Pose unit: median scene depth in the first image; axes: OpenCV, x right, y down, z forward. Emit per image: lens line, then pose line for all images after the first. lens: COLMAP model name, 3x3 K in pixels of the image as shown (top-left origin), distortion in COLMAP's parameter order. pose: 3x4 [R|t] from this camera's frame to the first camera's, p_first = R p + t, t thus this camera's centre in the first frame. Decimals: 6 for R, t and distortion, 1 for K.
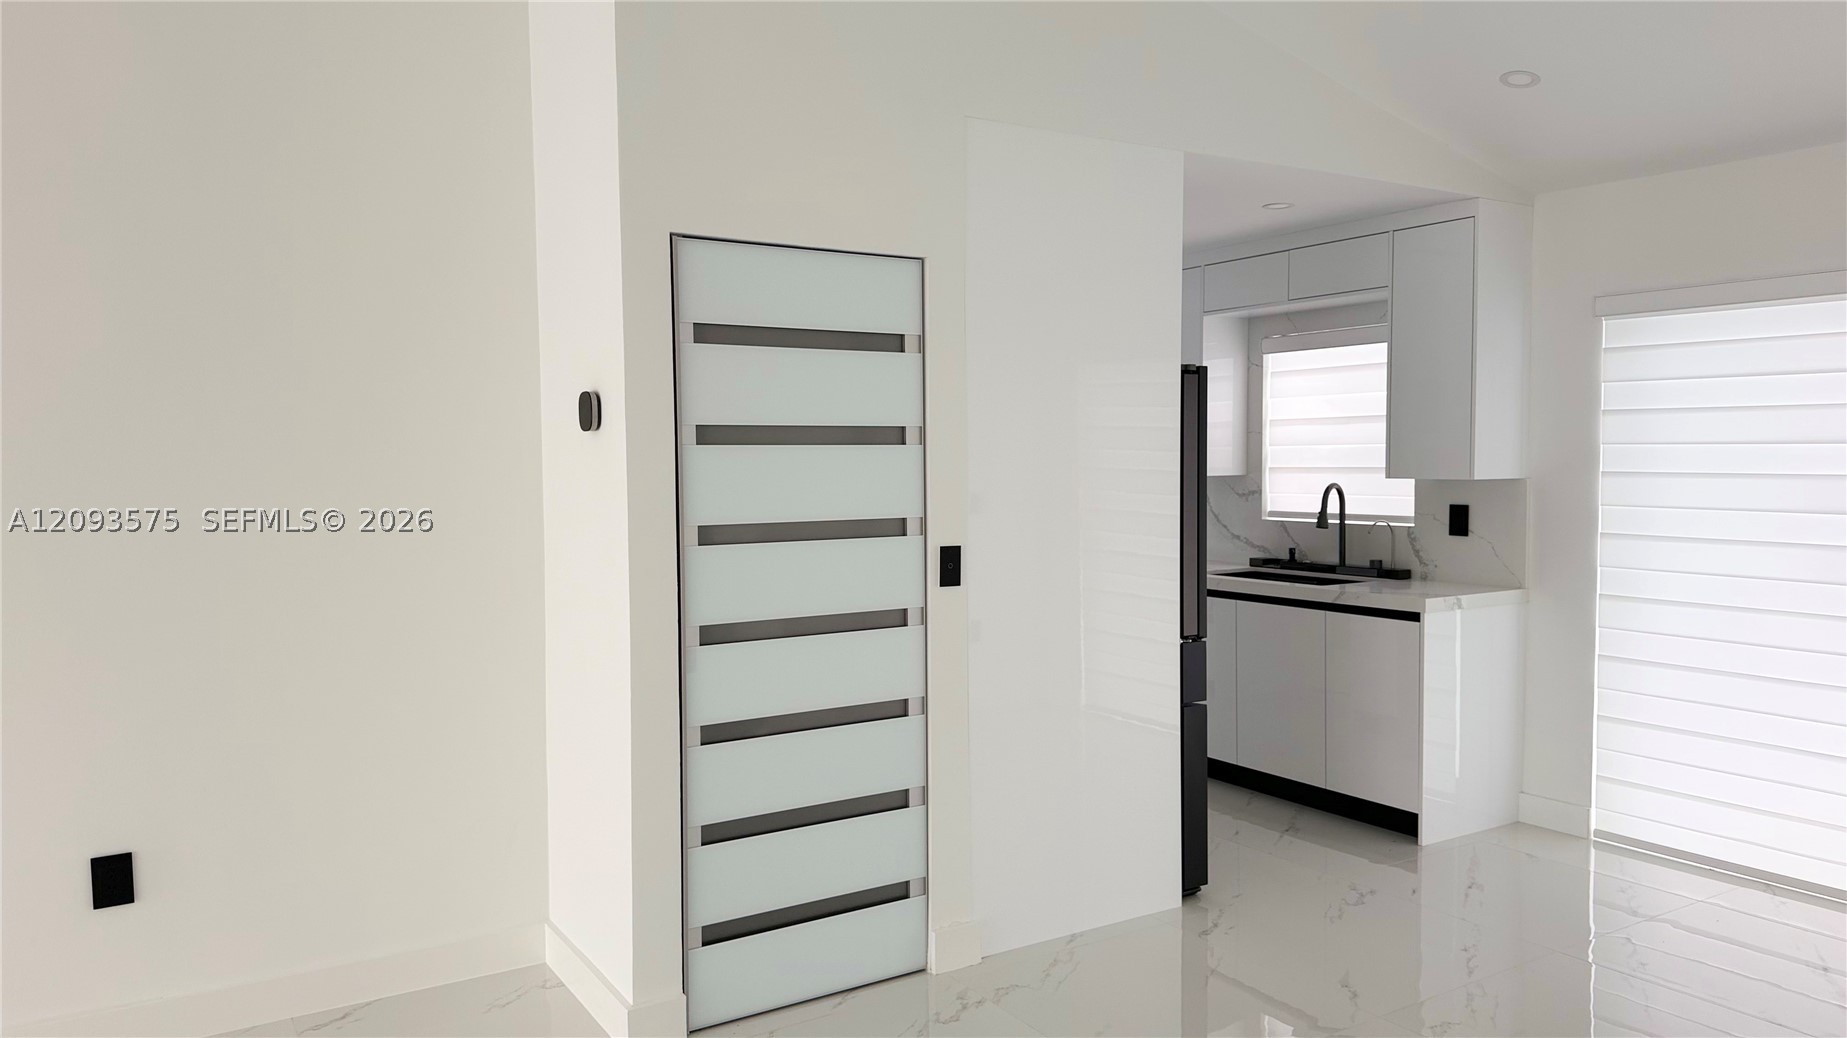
lens RADIAL K [[1267.0, 0, 923.5], [0, 1267.0, 519.0], [0, 0, 1]] dist [-0.000048, 0.000026]
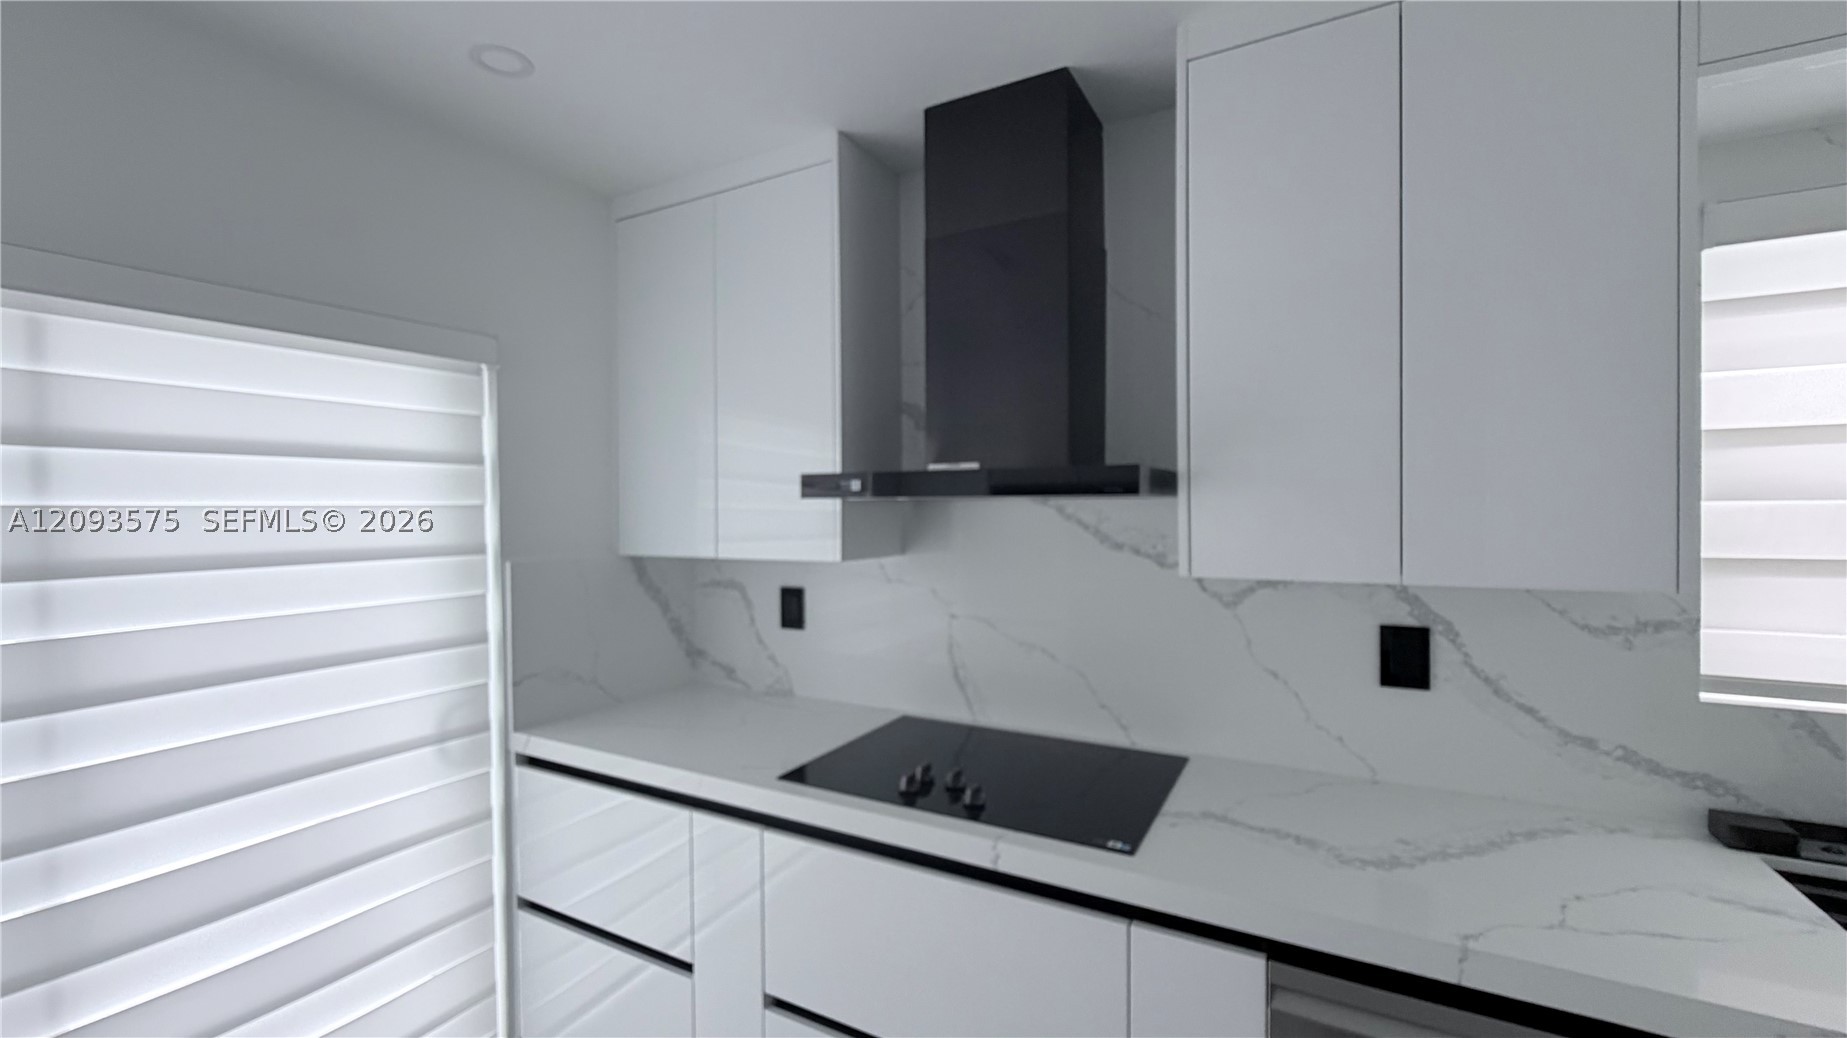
lens RADIAL K [[746.2, 0, 923.5], [0, 746.2, 519.0], [0, 0, 1]] dist [-0.000624, -0.000083]
pose [[0.876530, -0.007293, 0.481292, -0.031487], [0.024492, 0.999266, -0.029462, -0.051163], [-0.480724, 0.037612, 0.876065, 0.917362]]
